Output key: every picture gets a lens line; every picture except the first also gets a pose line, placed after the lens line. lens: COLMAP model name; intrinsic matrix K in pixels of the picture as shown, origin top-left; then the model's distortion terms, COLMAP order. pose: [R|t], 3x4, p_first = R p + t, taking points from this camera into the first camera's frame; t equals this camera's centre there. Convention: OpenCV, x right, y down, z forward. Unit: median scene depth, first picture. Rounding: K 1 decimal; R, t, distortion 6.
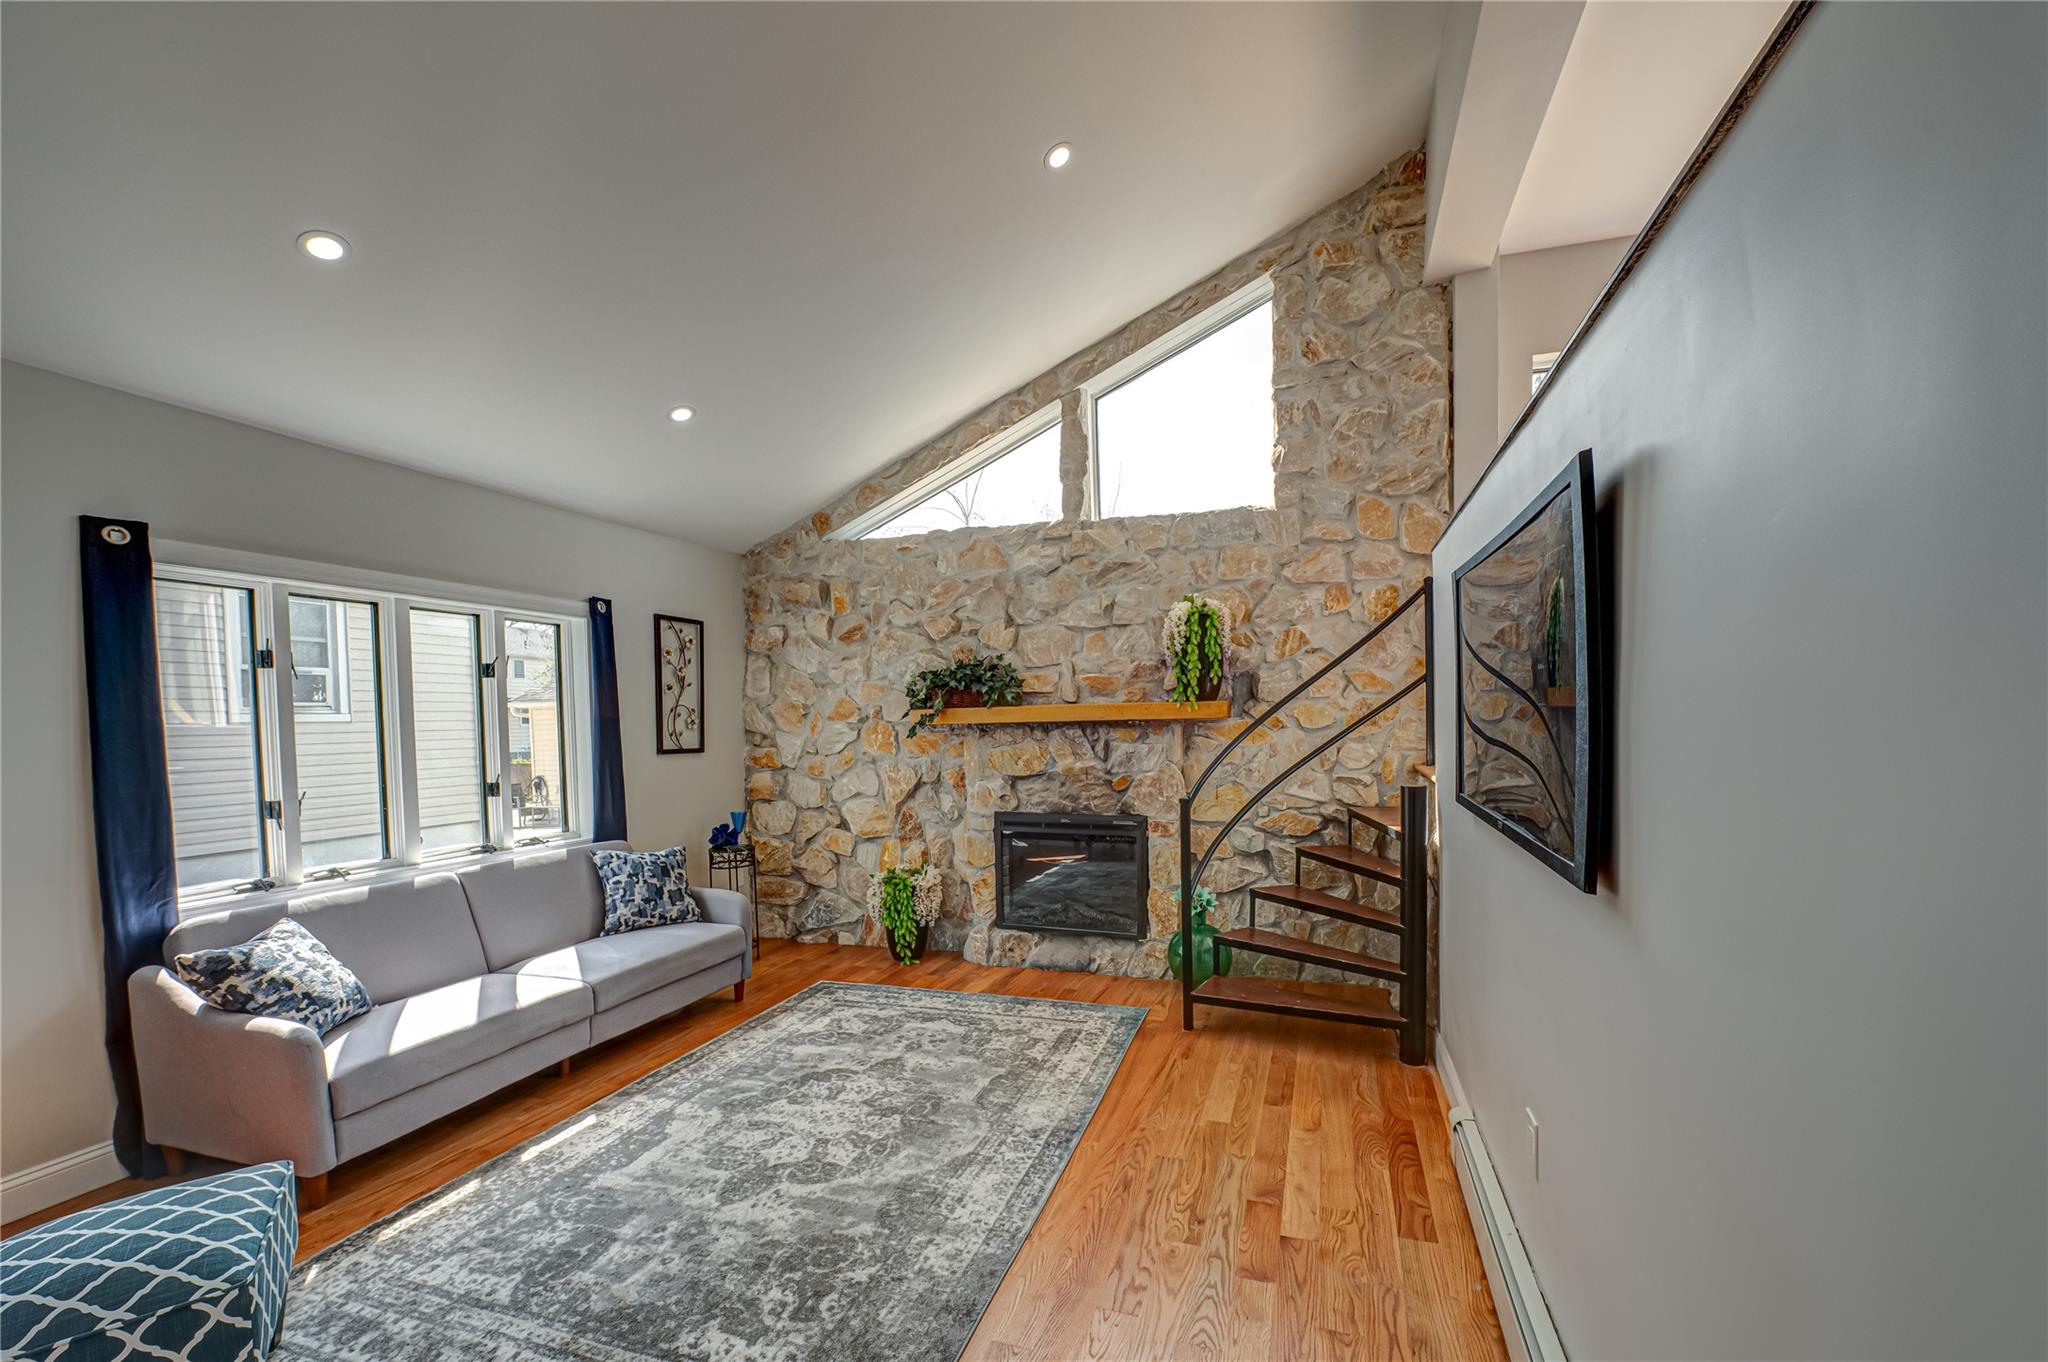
lens RADIAL K [[805.7, 0, 1073.6], [0, 805.7, 735.7], [0, 0, 1]] dist [-0.008541, -0.000205]
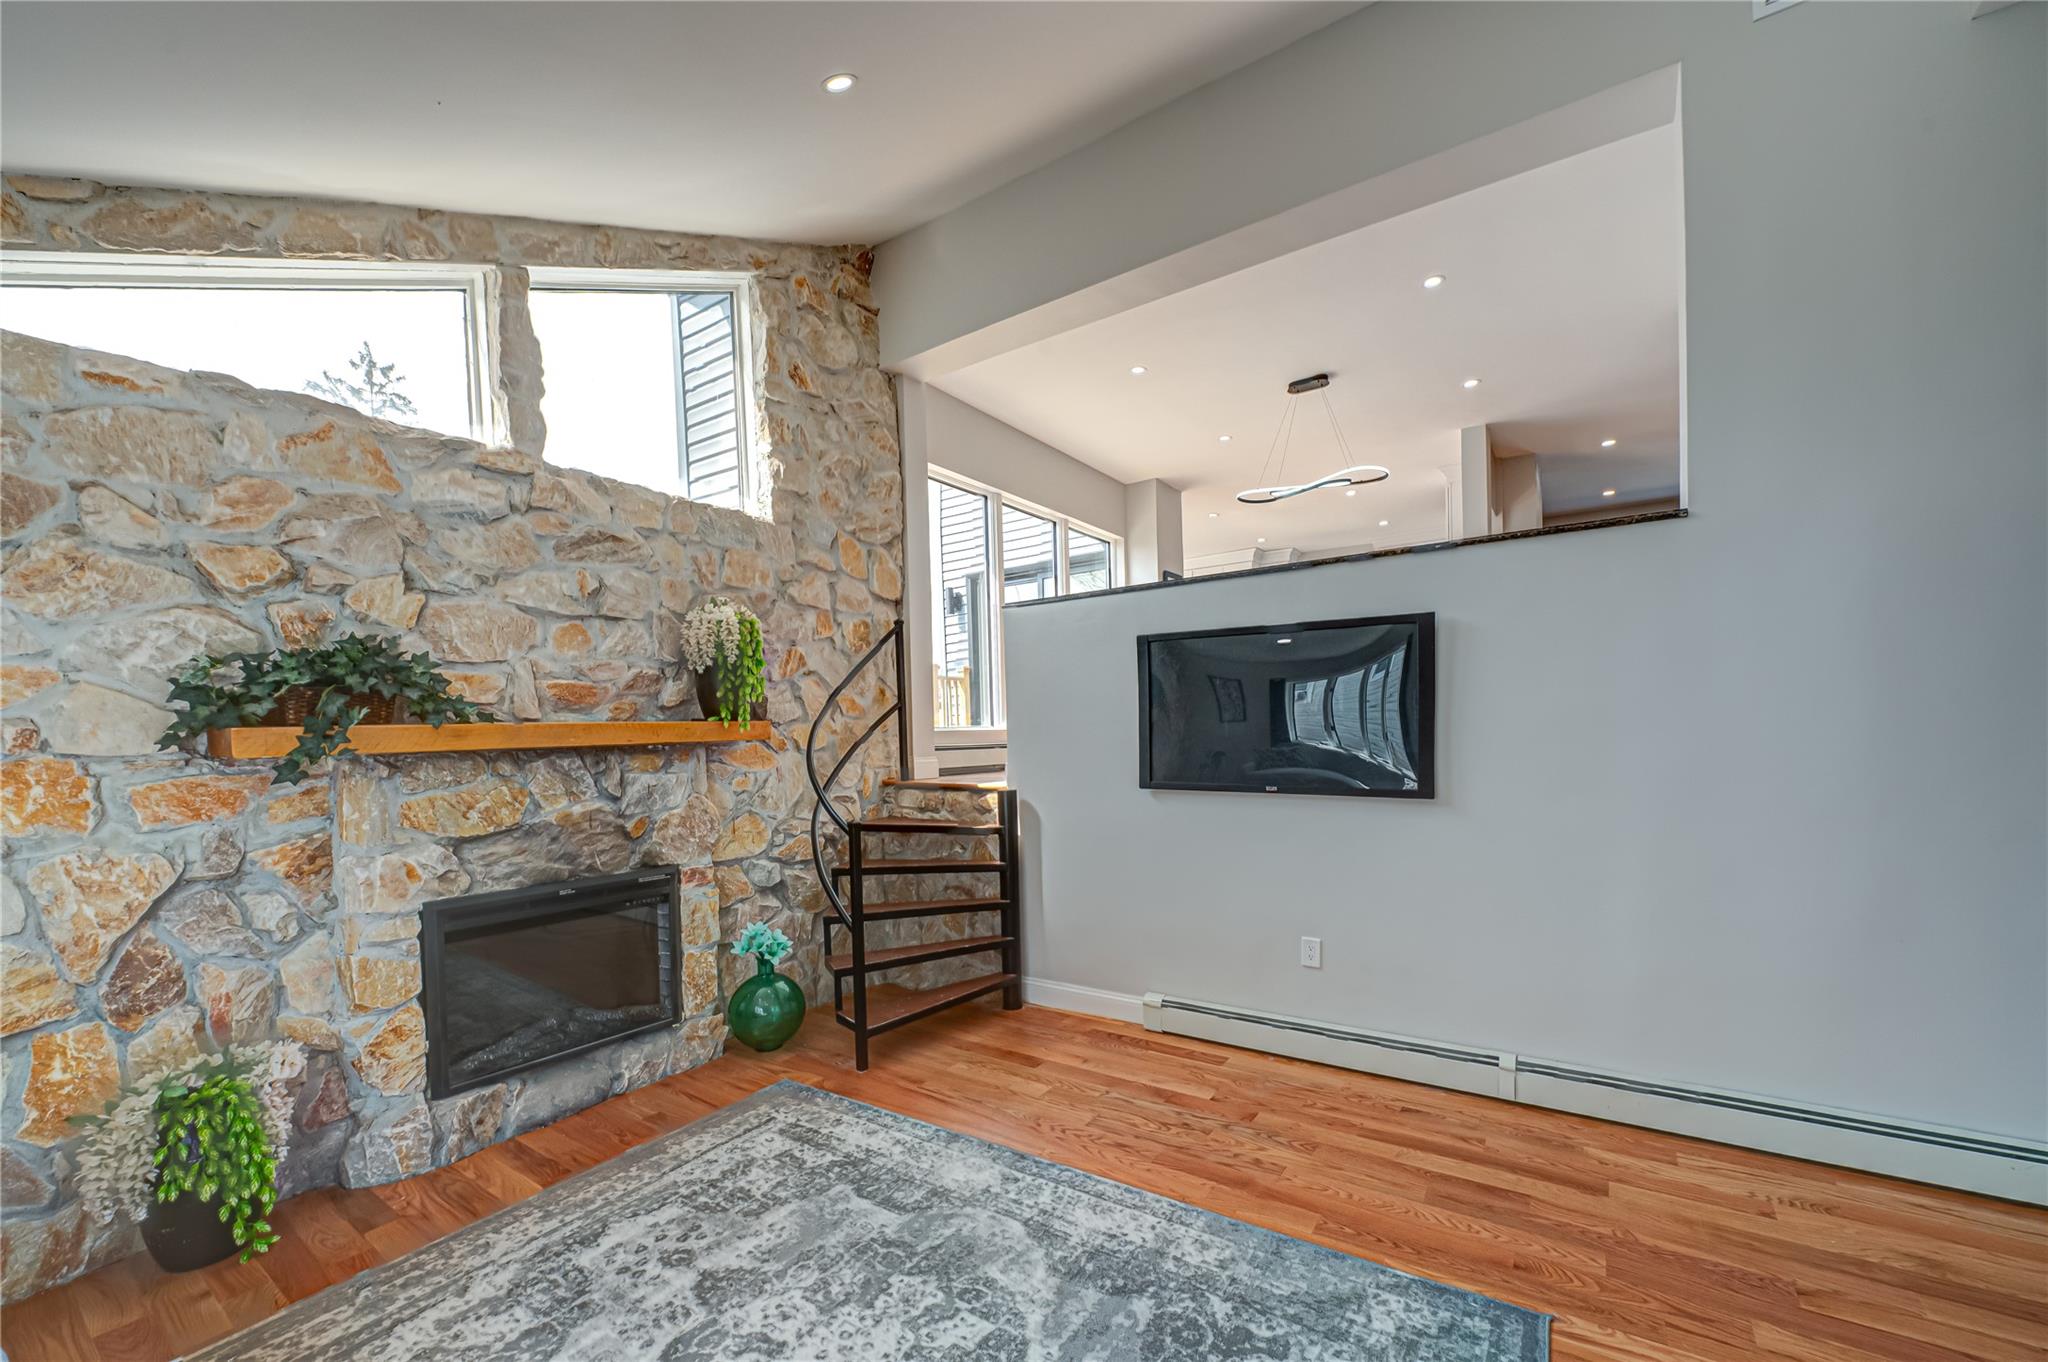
lens RADIAL K [[808.8, 0, 1067.3], [0, 808.8, 734.5], [0, 0, 1]] dist [0.000812, -0.000278]
pose [[0.269495, 0.005330, 0.962987, -0.583654], [0.041539, 0.998990, -0.017154, 0.001569], [-0.962105, 0.044625, 0.269001, 0.417662]]
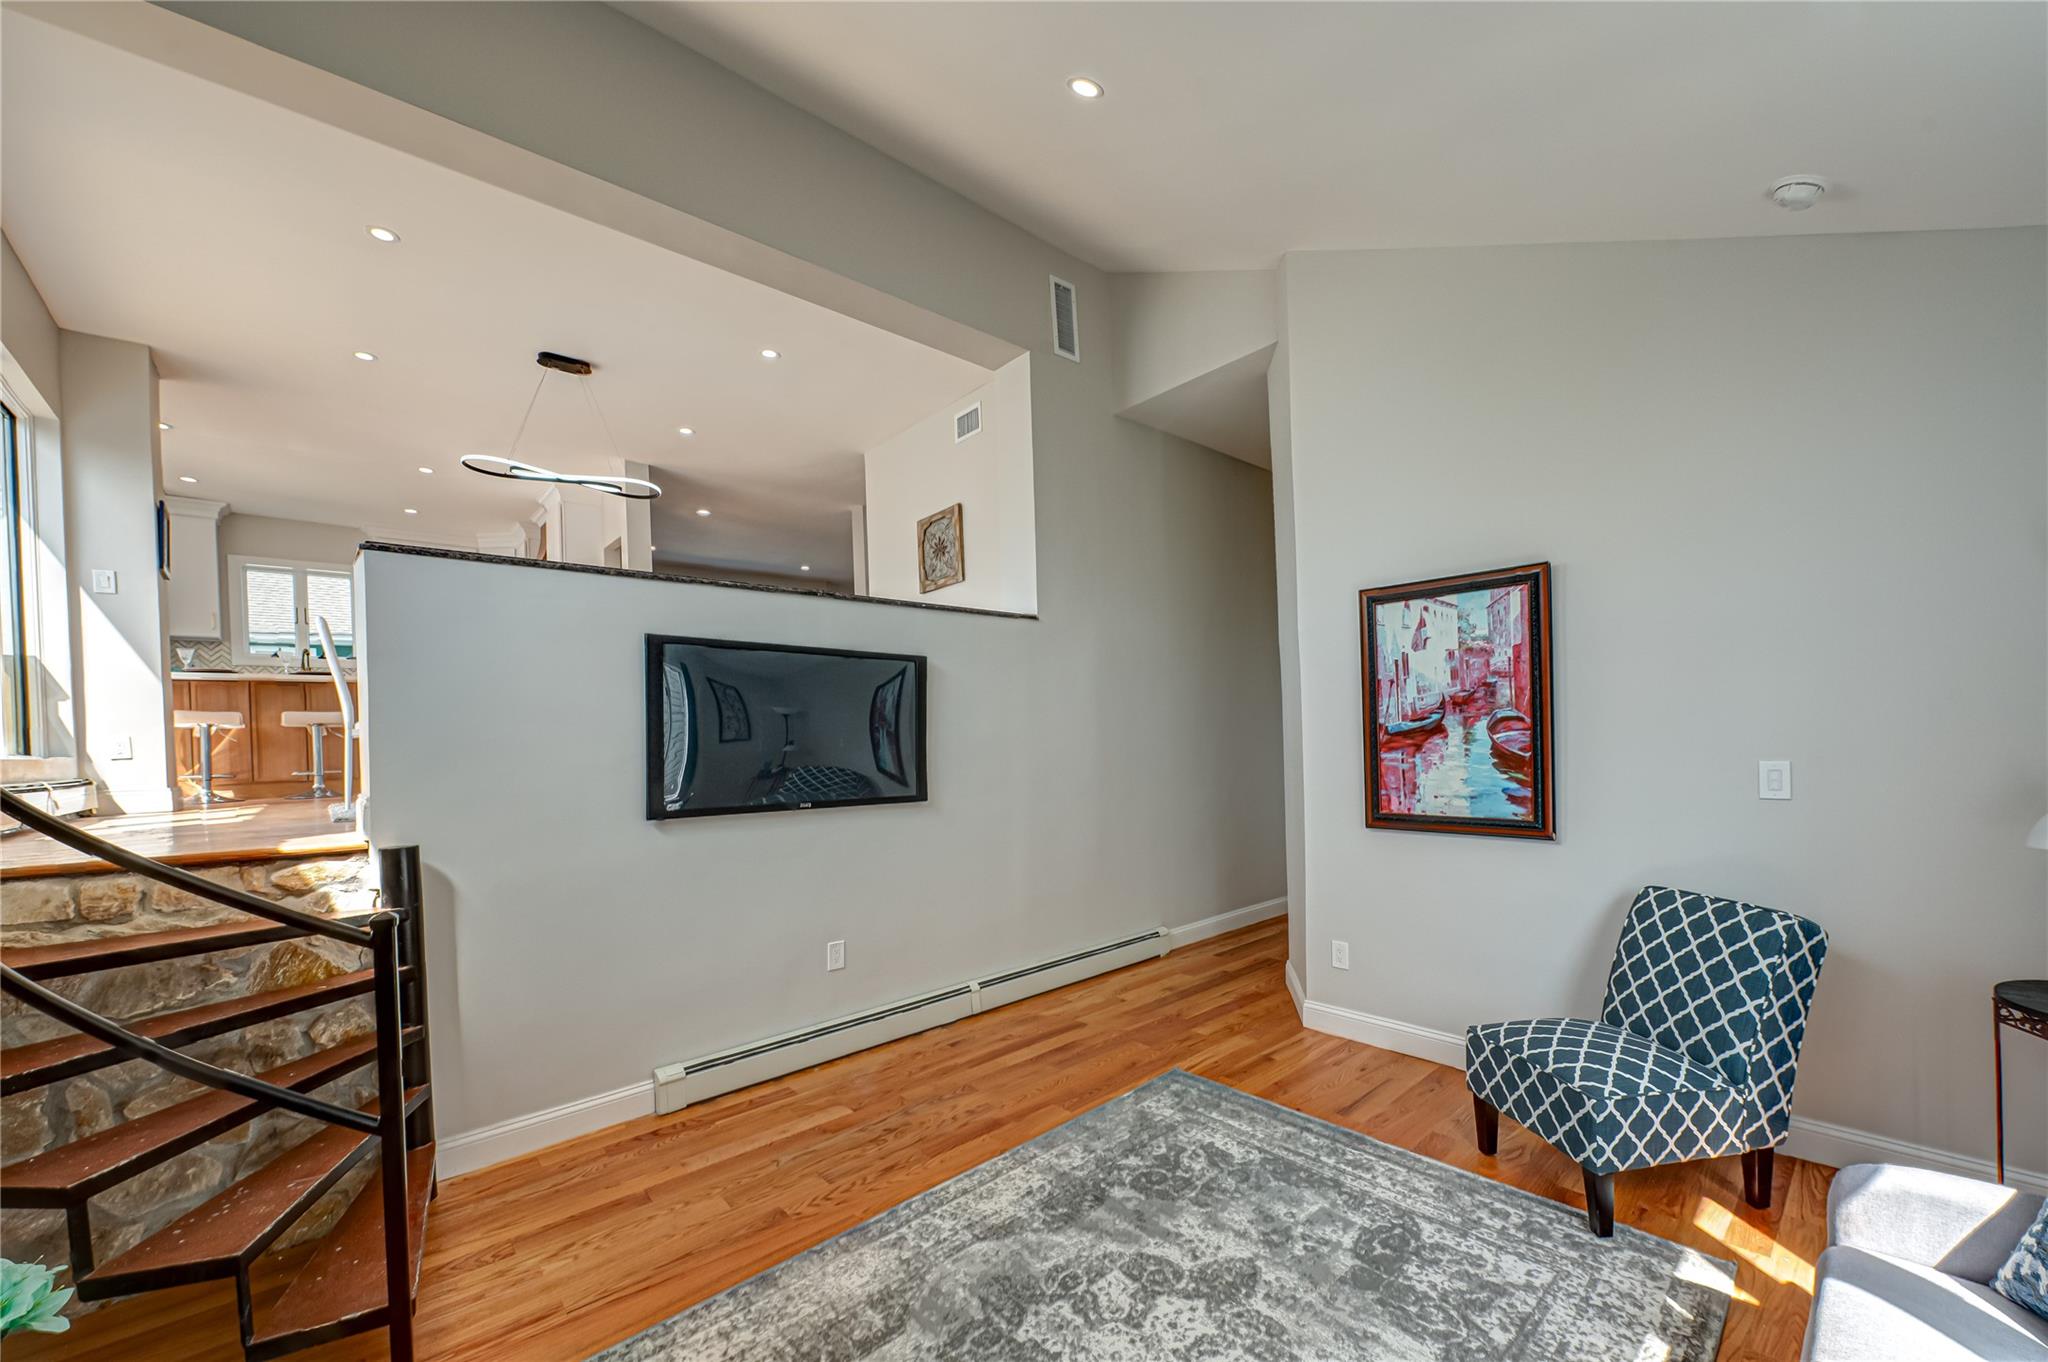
lens RADIAL K [[805.7, 0, 1073.6], [0, 805.7, 735.7], [0, 0, 1]] dist [-0.008541, -0.000205]
pose [[-0.875468, 0.042118, 0.481437, -0.391928], [0.052270, 0.998603, 0.007689, -0.012259], [-0.480441, 0.031896, -0.876447, 1.015864]]
